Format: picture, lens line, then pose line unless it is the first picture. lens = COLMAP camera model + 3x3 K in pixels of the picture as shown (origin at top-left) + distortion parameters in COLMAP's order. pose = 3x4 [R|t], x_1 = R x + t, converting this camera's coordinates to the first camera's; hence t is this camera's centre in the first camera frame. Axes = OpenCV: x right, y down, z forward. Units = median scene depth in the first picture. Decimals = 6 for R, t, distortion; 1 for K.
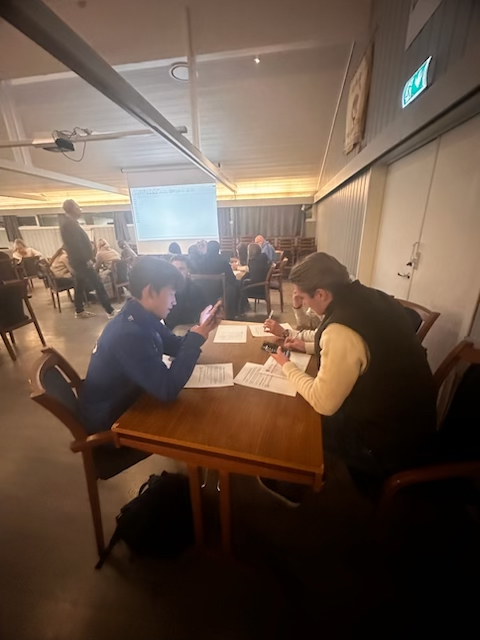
lens RADIAL K [[254.9, 0, 240.3], [0, 254.9, 320.0], [0, 0, 1]] dist [-0.016090, -0.000161]
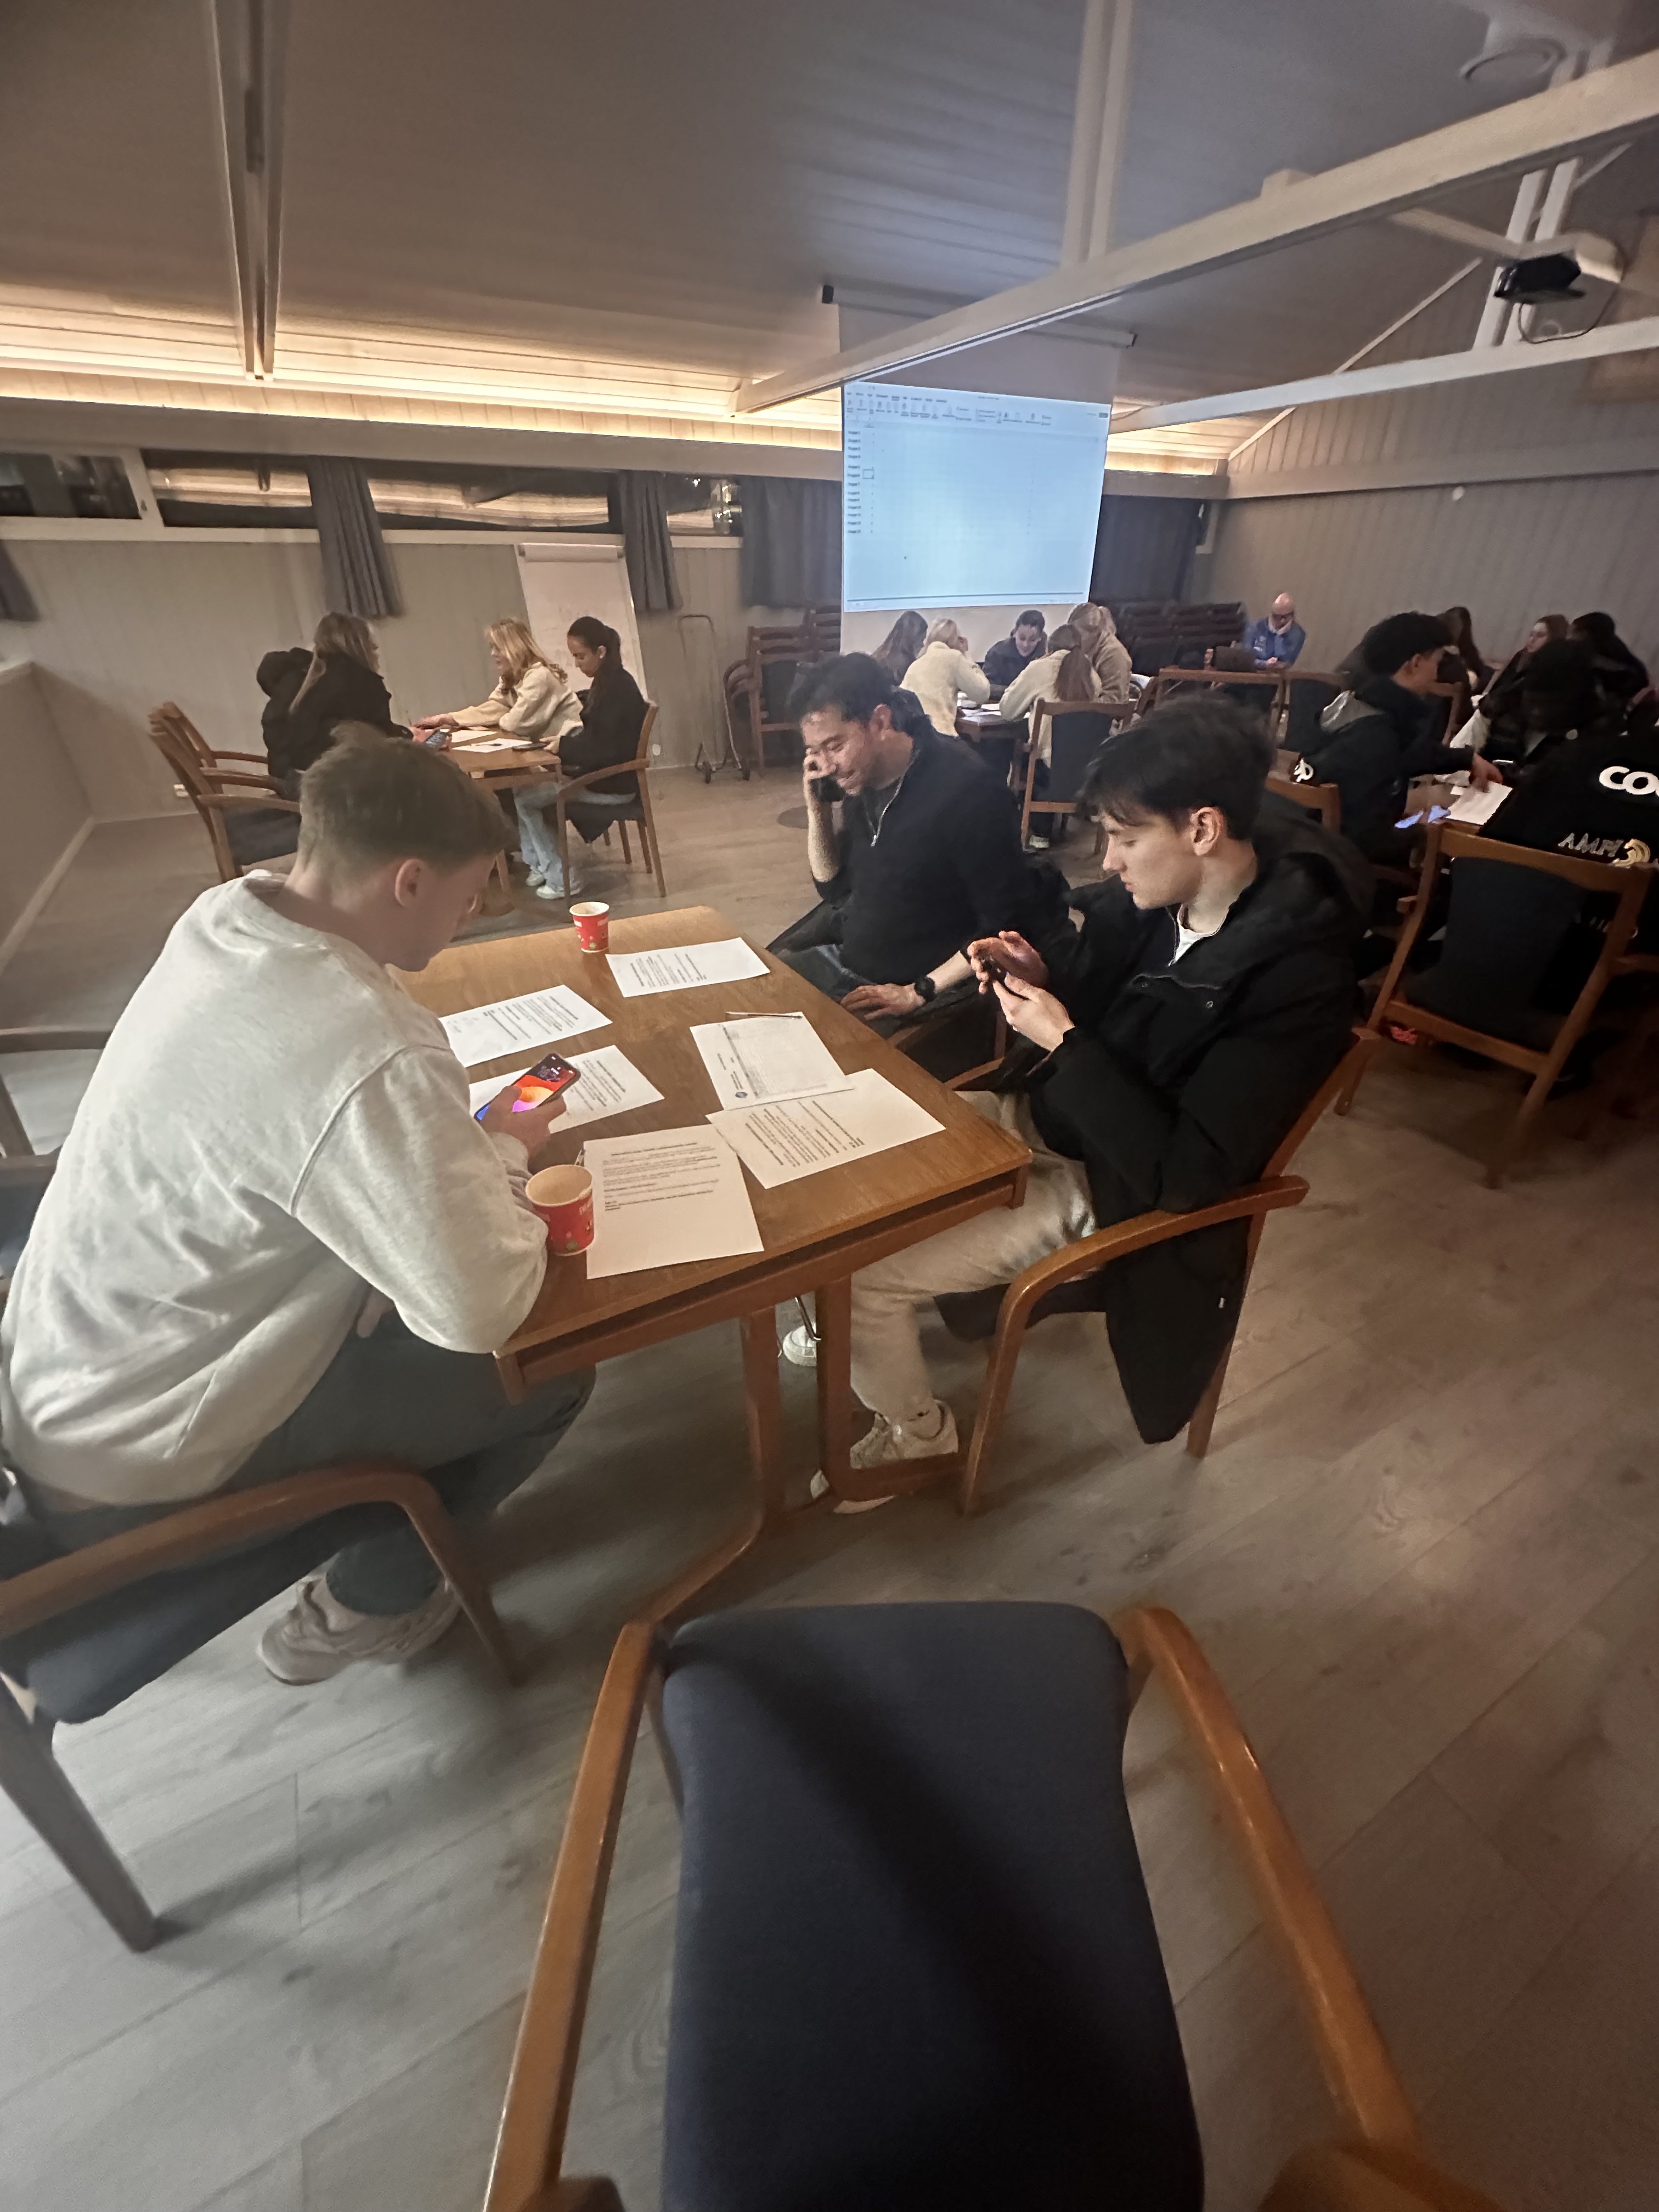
lens RADIAL K [[880.9, 0, 832.4], [0, 880.9, 1108.0], [0, 0, 1]] dist [-0.016090, -0.000161]
pose [[0.797557, -0.297428, 0.524822, -1.041863], [0.182298, 0.948159, 0.260310, -0.067049], [-0.575039, -0.111938, 0.810432, 0.227515]]
